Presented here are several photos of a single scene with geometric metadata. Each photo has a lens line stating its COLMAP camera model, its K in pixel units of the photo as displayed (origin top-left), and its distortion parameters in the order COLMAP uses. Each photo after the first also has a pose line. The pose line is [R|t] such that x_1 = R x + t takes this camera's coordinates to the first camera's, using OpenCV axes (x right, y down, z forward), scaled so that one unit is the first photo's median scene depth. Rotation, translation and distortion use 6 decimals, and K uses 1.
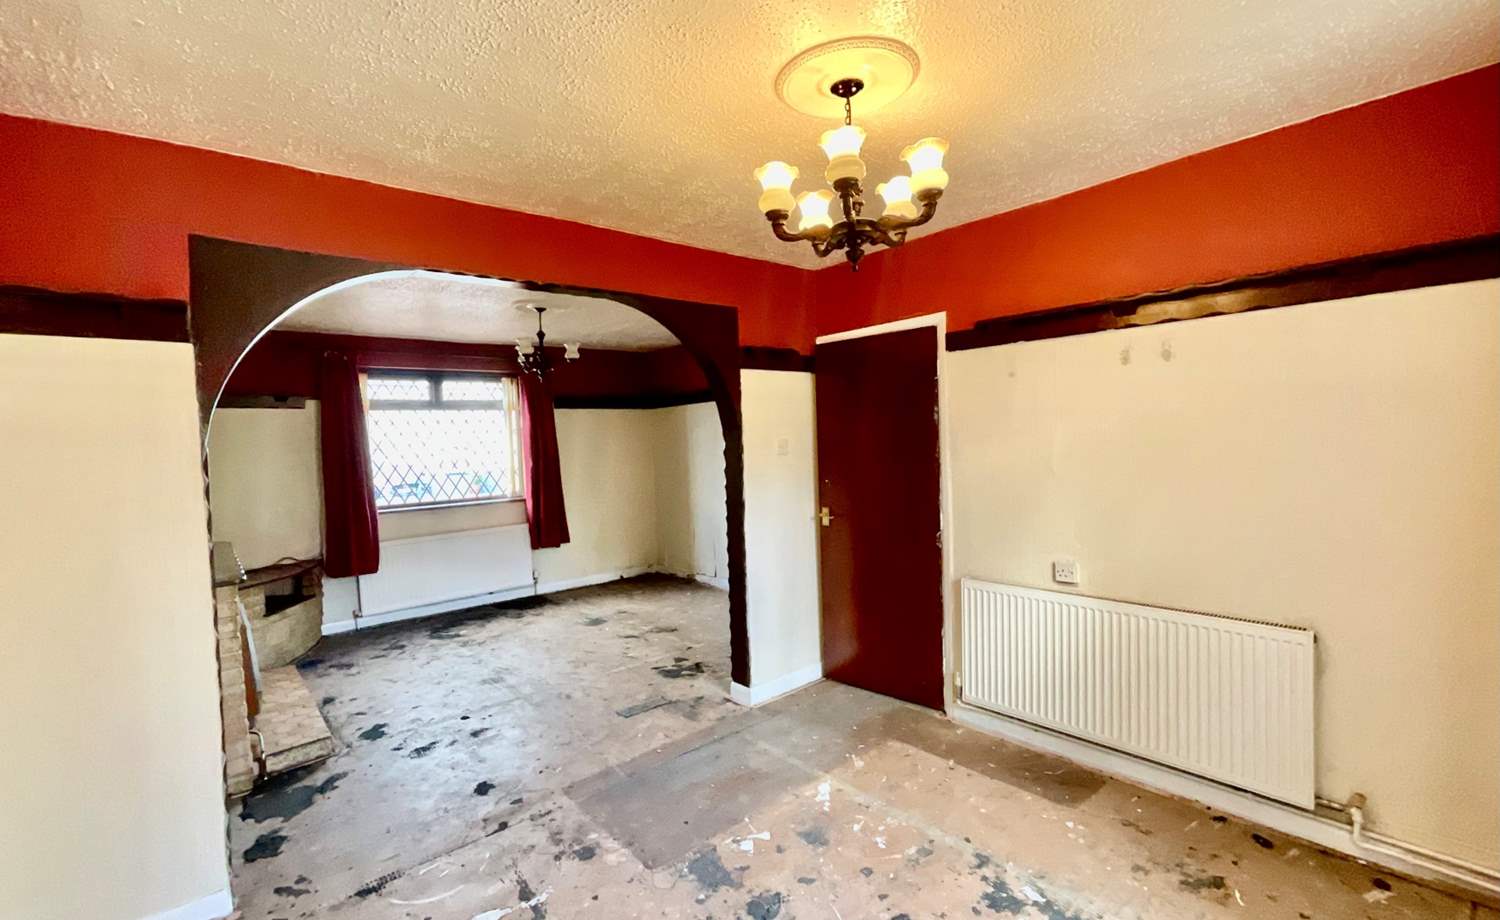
lens RADIAL K [[669.0, 0, 760.2], [0, 669.0, 469.4], [0, 0, 1]] dist [-0.004095, 0.002989]
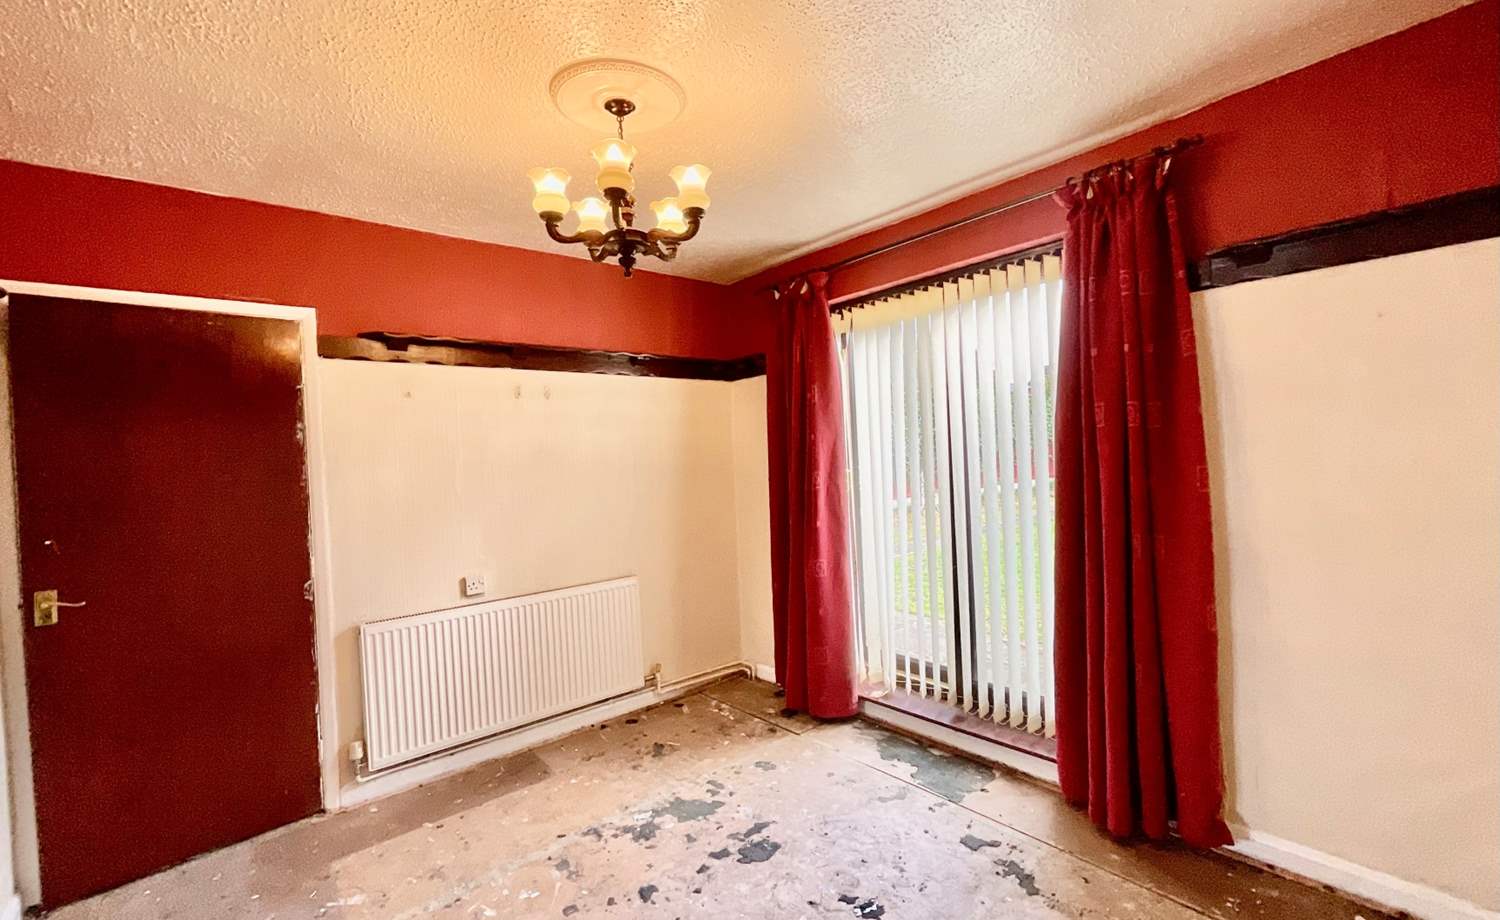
lens RADIAL K [[669.0, 0, 759.4], [0, 669.0, 459.2], [0, 0, 1]] dist [-0.004095, 0.002989]
pose [[-0.030452, 0.020481, 0.999326, -0.701673], [0.085224, 0.996202, -0.017820, 0.012556], [-0.995896, 0.084624, -0.032082, 0.629416]]
